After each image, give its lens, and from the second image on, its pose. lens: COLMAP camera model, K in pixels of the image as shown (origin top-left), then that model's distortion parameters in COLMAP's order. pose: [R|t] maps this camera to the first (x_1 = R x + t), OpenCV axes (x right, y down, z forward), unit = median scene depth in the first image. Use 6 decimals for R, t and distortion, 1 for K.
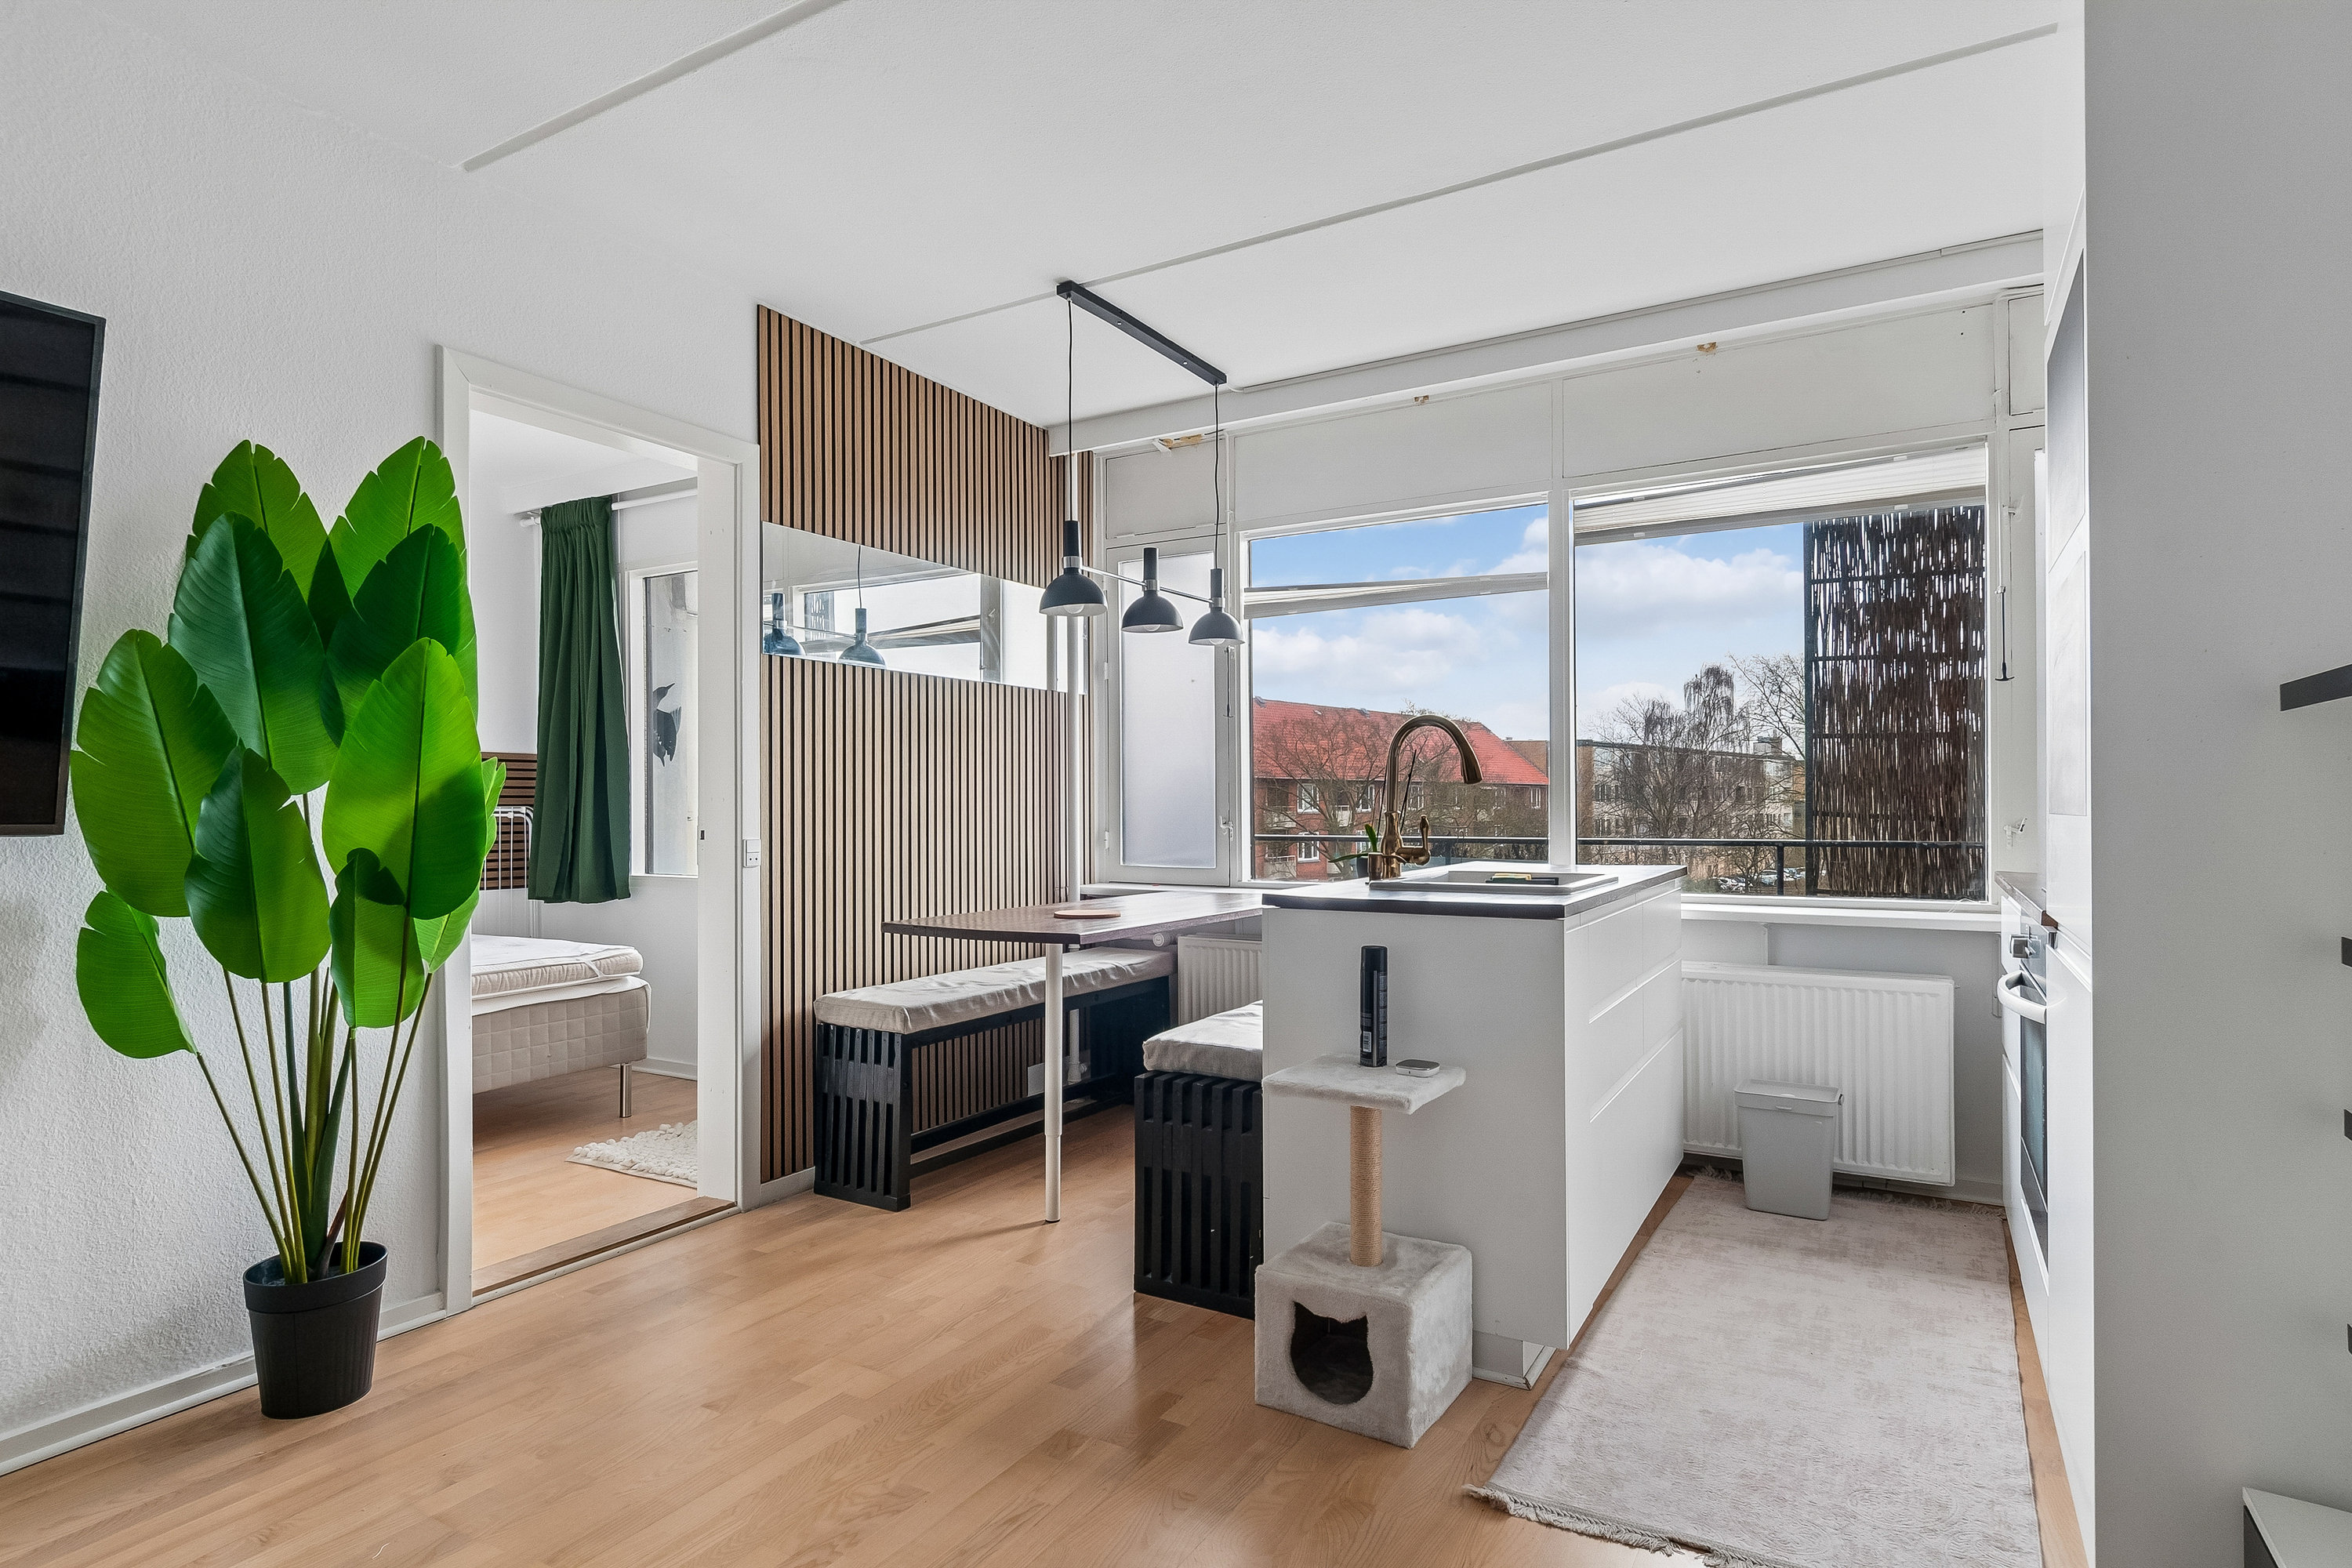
lens RADIAL K [[1230.8, 0, 1172.2], [0, 1230.8, 796.1], [0, 0, 1]] dist [0.018211, -0.017693]
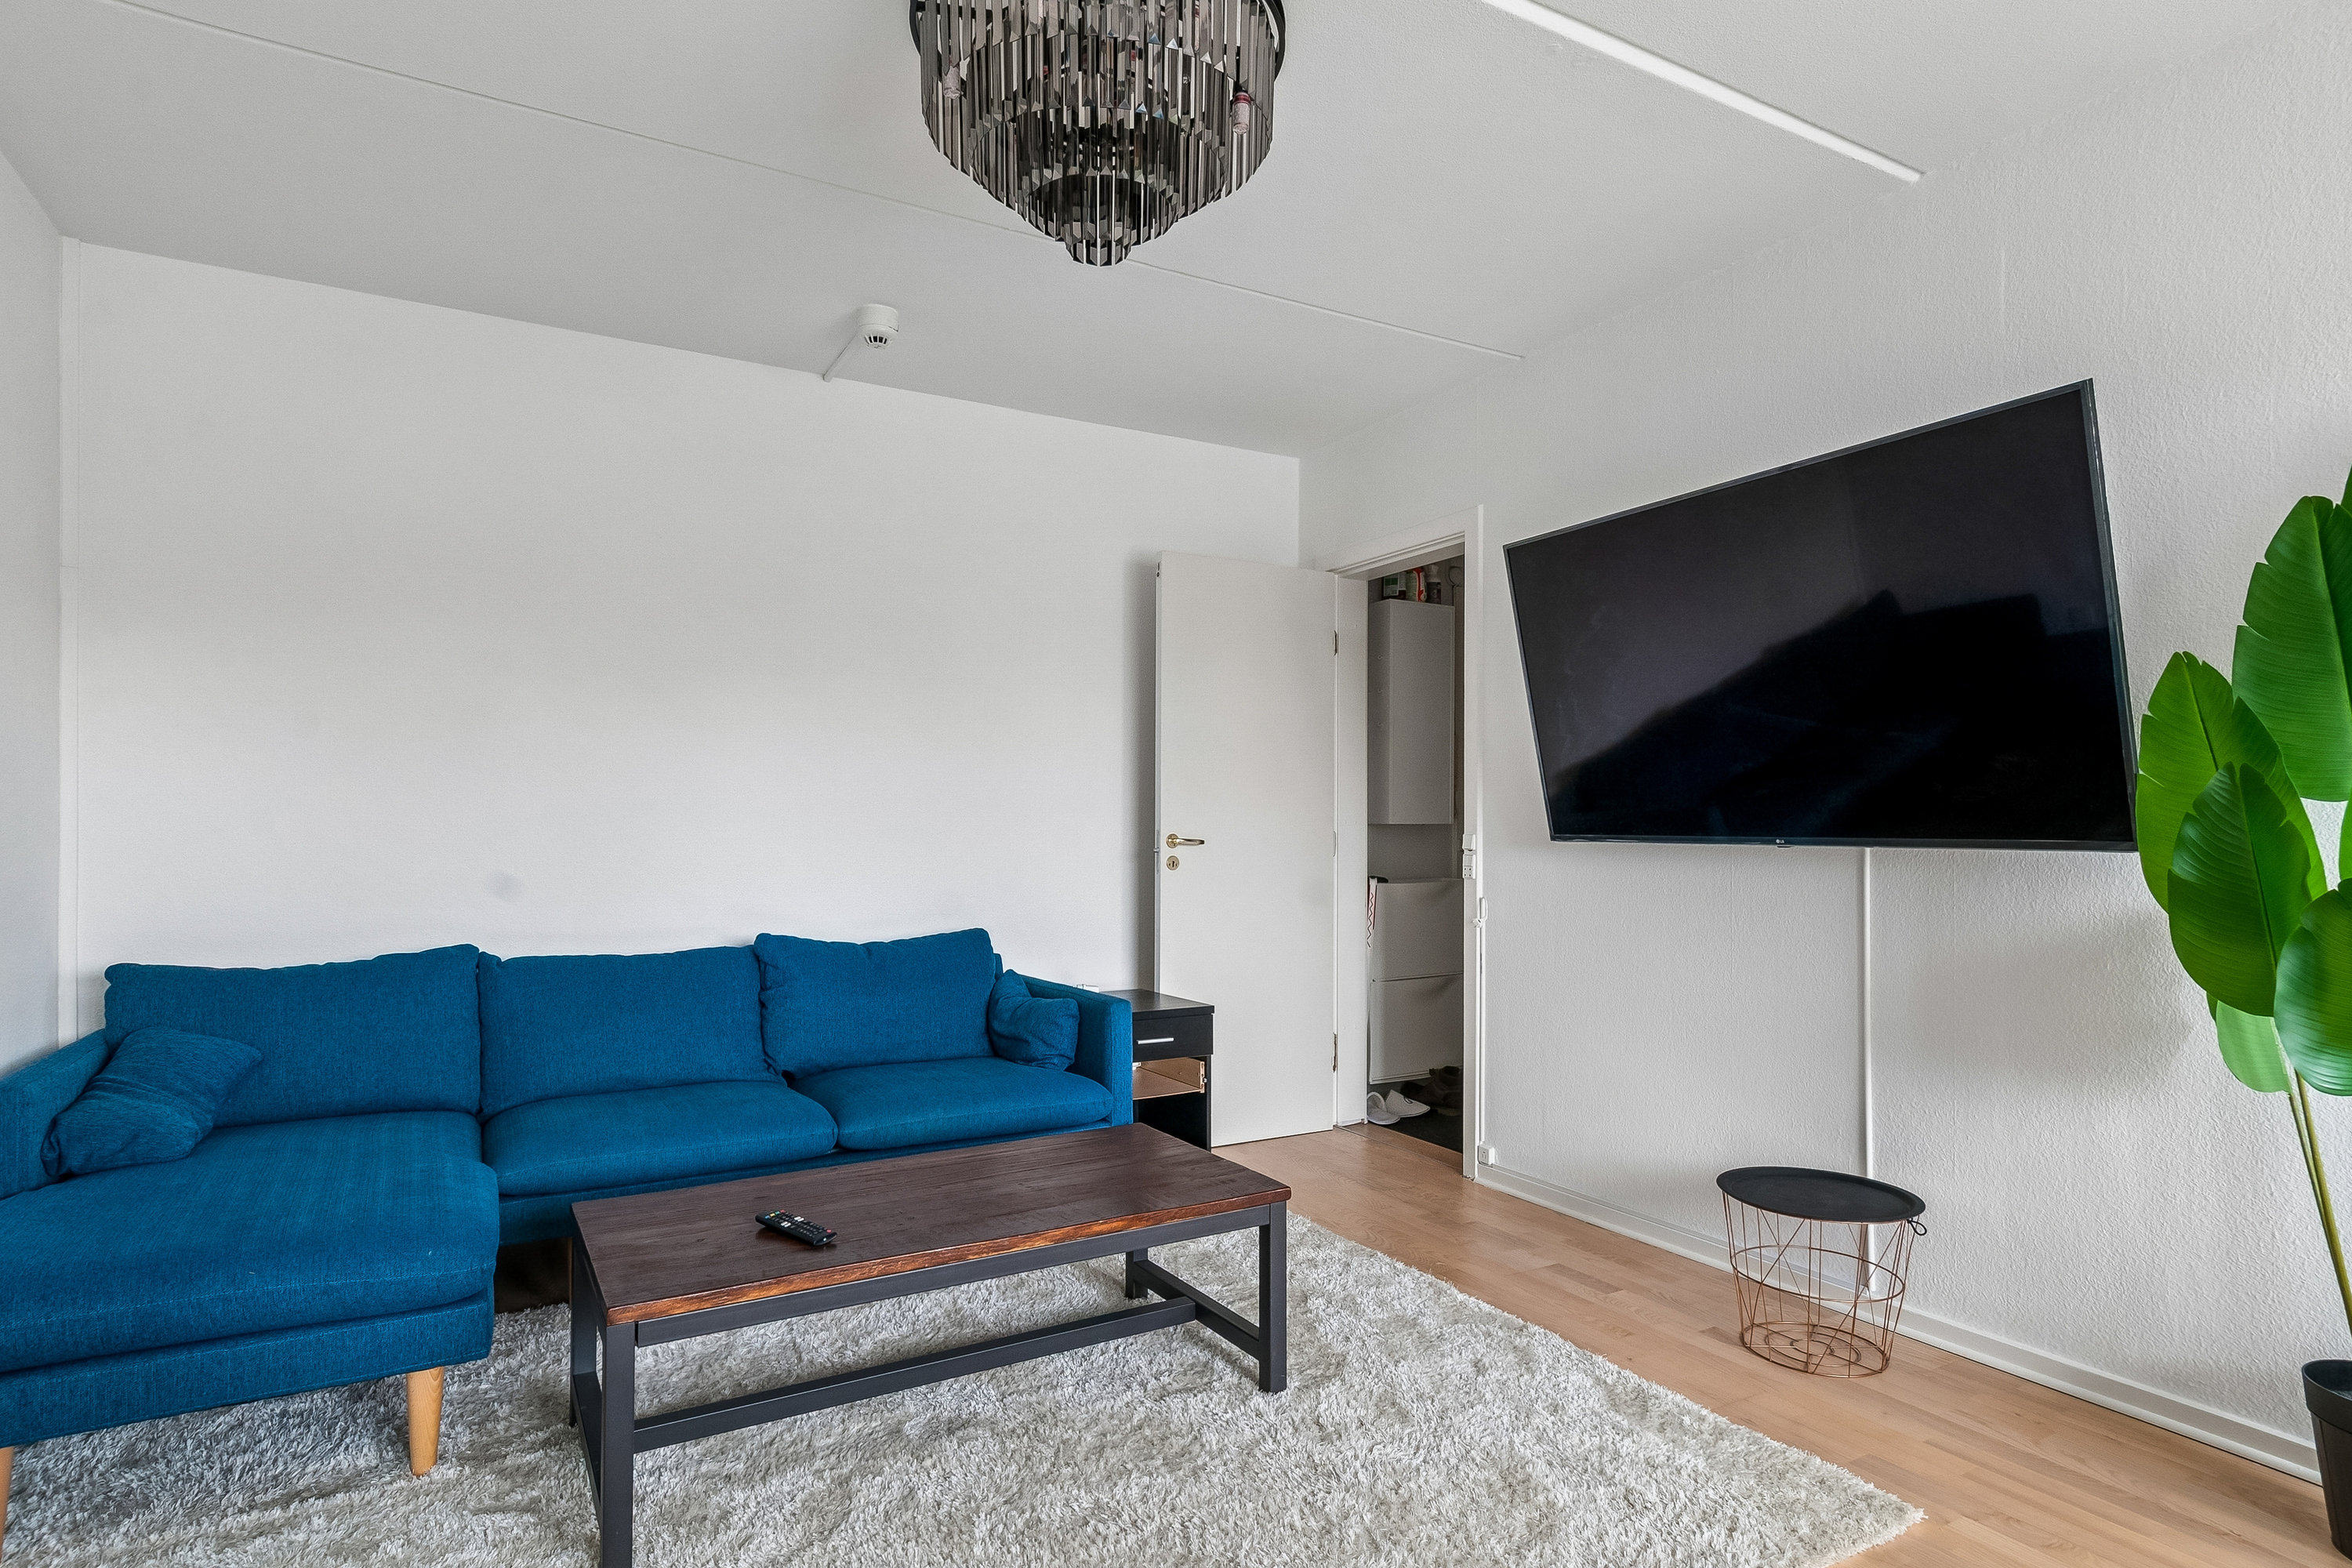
lens RADIAL K [[1236.6, 0, 1190.5], [0, 1236.6, 811.8], [0, 0, 1]] dist [0.004504, -0.000485]
pose [[-0.495450, -0.008843, -0.868592, 0.431484], [0.005755, 0.999893, -0.013462, 0.005498], [0.868618, -0.011668, -0.495346, 0.751326]]
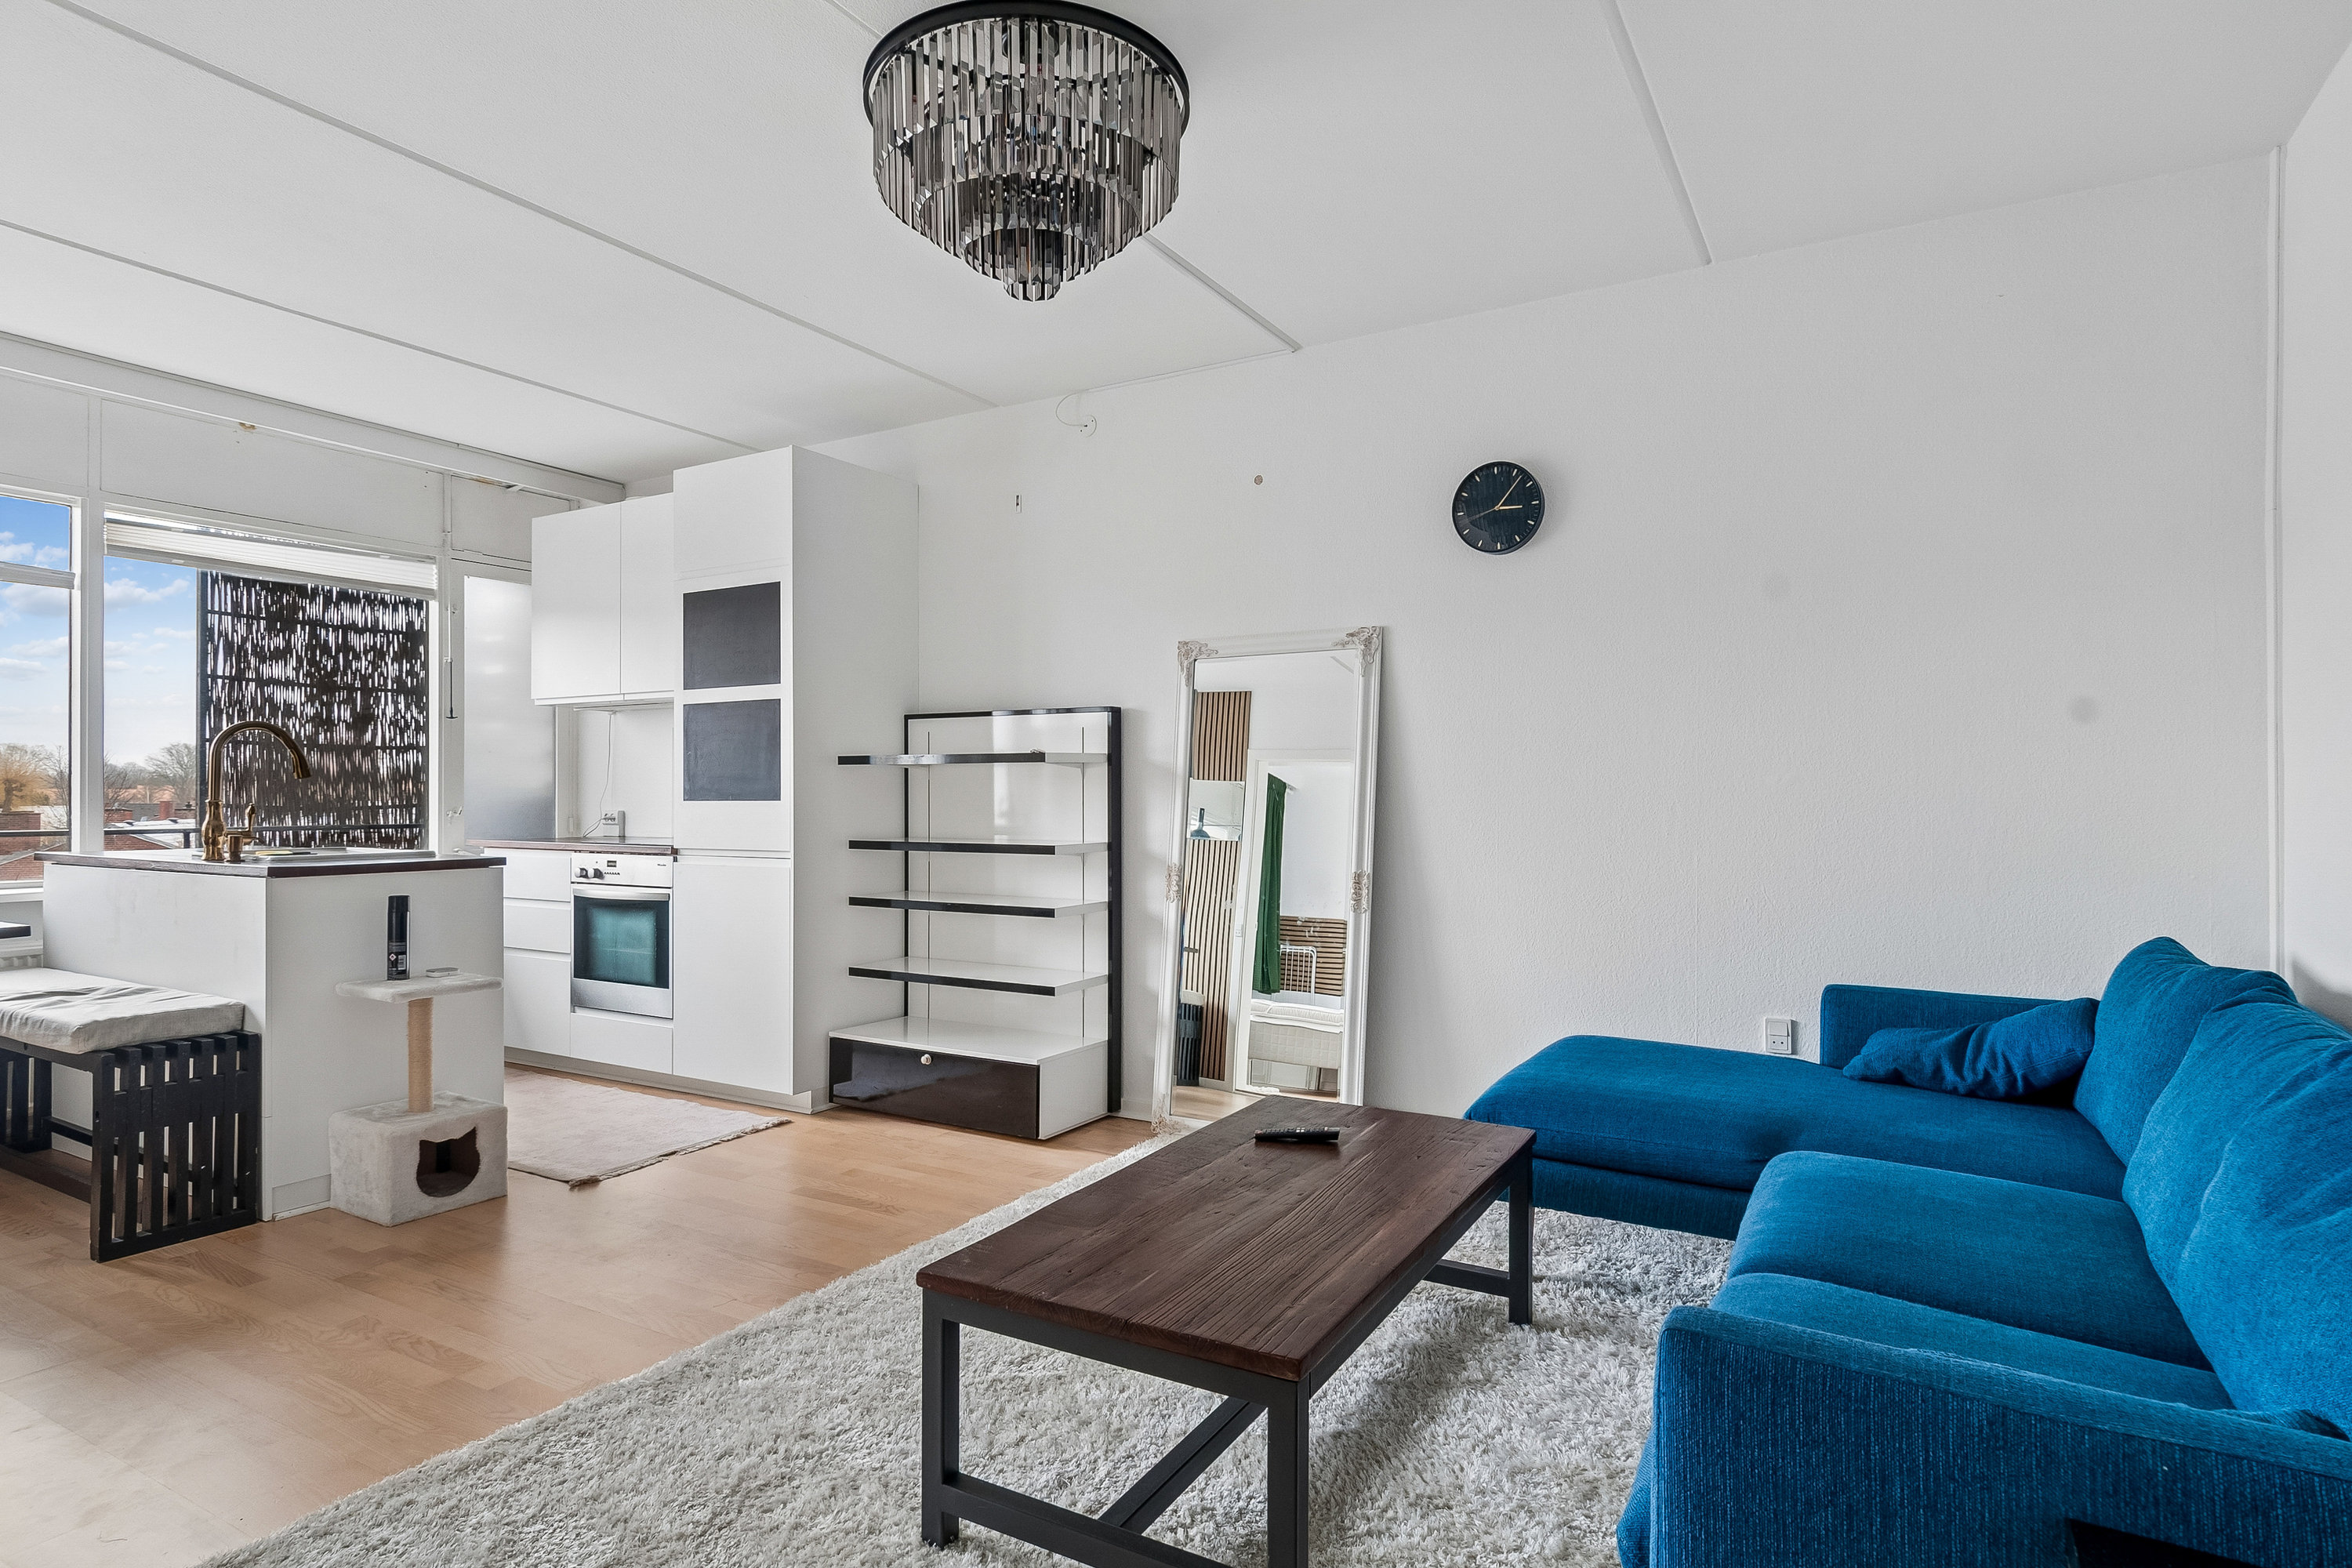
lens RADIAL K [[1237.1, 0, 1182.1], [0, 1237.1, 798.3], [0, 0, 1]] dist [0.008872, -0.006498]
pose [[-0.007449, 0.004450, 0.999962, -1.360006], [-0.005766, 0.999973, -0.004493, 0.013588], [-0.999956, -0.005799, -0.007423, 0.131290]]
